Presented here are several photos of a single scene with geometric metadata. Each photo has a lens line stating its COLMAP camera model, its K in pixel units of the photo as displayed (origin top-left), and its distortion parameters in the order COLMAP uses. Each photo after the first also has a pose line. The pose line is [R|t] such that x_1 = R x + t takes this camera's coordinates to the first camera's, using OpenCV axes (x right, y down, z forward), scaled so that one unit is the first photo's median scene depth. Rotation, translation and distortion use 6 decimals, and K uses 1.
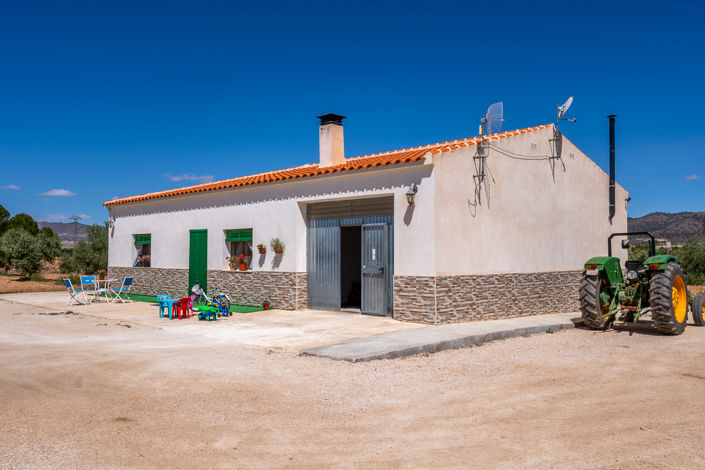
lens RADIAL K [[605.5, 0, 352.5], [0, 605.5, 235.0], [0, 0, 1]] dist [0.000701, -0.000161]
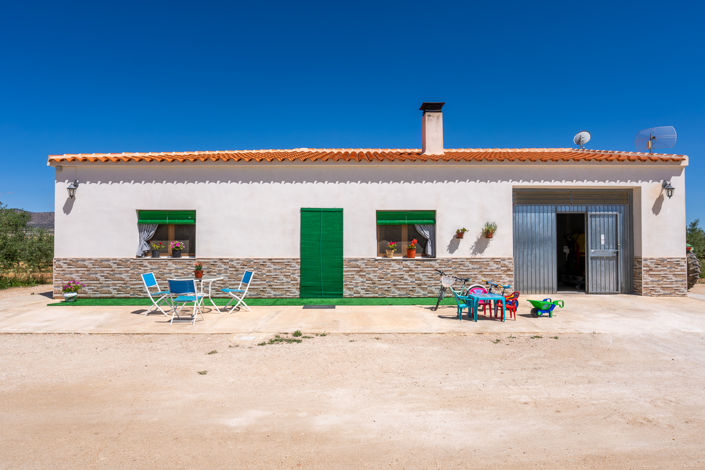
lens RADIAL K [[398.4, 0, 352.5], [0, 398.4, 235.0], [0, 0, 1]] dist [-0.005182, -0.001021]
pose [[0.700252, 0.009419, 0.713833, -0.695015], [-0.023078, 0.999689, 0.009448, 0.023551], [-0.713522, -0.023090, 0.700252, 0.697935]]
